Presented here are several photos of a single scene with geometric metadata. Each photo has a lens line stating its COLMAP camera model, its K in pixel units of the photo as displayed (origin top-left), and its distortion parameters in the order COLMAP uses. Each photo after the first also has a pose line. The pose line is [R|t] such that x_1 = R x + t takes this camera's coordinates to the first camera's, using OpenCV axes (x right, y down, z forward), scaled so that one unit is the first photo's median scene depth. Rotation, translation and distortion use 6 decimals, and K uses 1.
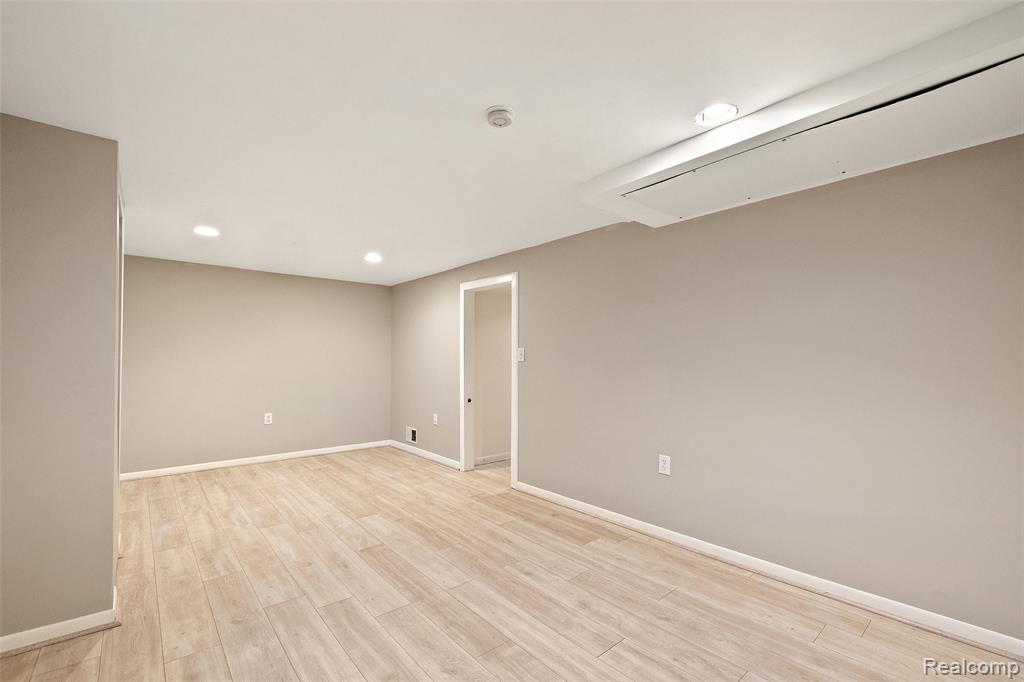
lens RADIAL K [[440.1, 0, 511.1], [0, 440.1, 346.3], [0, 0, 1]] dist [0.000972, 0.000222]
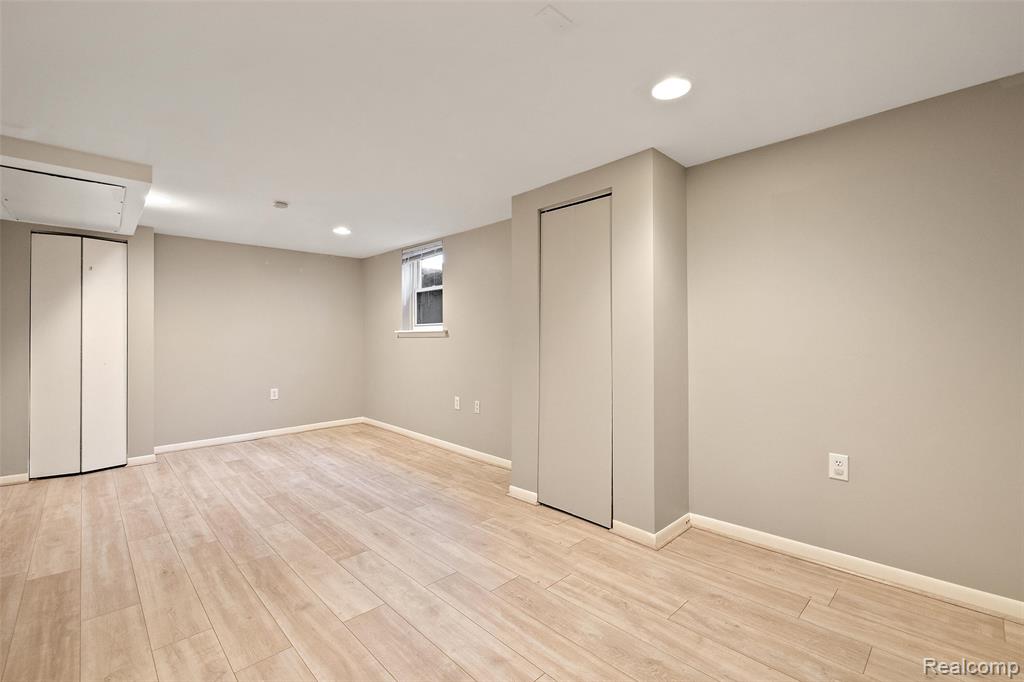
lens RADIAL K [[440.1, 0, 512.7], [0, 440.1, 340.0], [0, 0, 1]] dist [0.000972, 0.000222]
pose [[-0.997962, 0.004584, -0.063638, -0.607375], [0.006120, 0.999694, -0.023968, 0.073502], [0.063509, -0.024308, -0.997685, 1.979652]]
